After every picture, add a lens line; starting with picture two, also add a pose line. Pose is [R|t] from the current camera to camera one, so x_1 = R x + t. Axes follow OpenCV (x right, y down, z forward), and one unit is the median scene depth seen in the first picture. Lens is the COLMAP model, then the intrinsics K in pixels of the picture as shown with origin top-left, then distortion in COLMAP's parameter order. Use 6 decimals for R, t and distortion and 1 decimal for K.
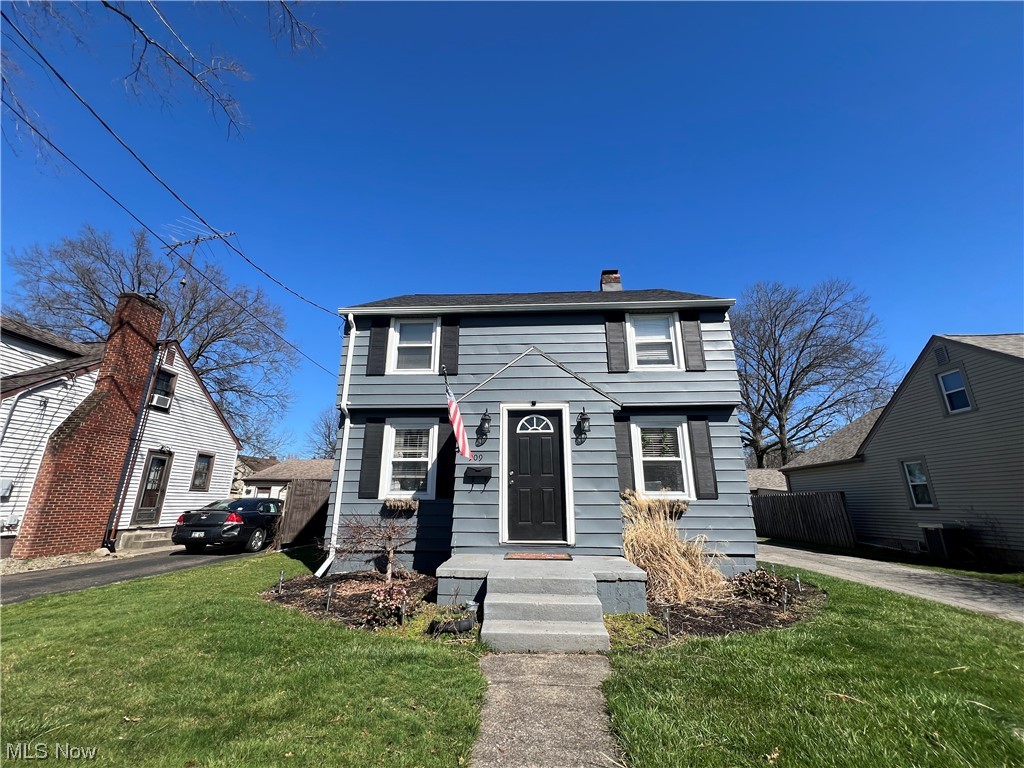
lens RADIAL K [[409.0, 0, 510.0], [0, 409.0, 384.0], [0, 0, 1]] dist [-0.000841, 0.000307]
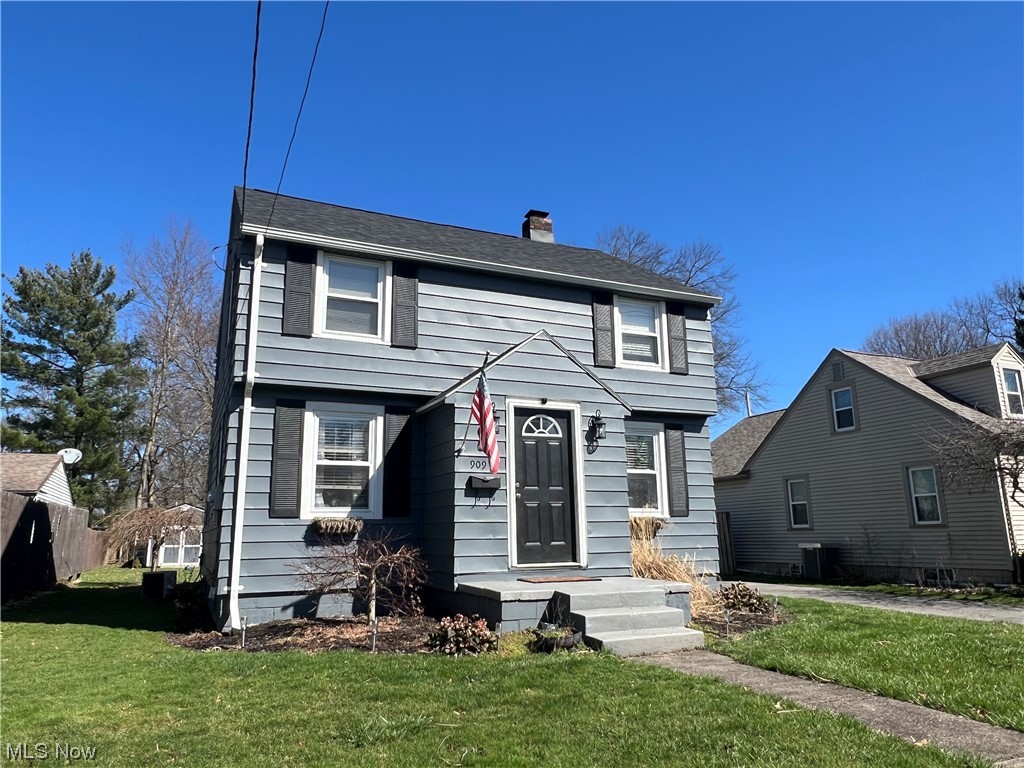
lens RADIAL K [[704.4, 0, 512.0], [0, 704.4, 384.0], [0, 0, 1]] dist [-0.002403, 0.001056]
pose [[0.886484, 0.082194, 0.455402, -0.551027], [-0.113514, 0.992656, 0.041805, -0.032484], [-0.448621, -0.088754, 0.889304, -0.188459]]
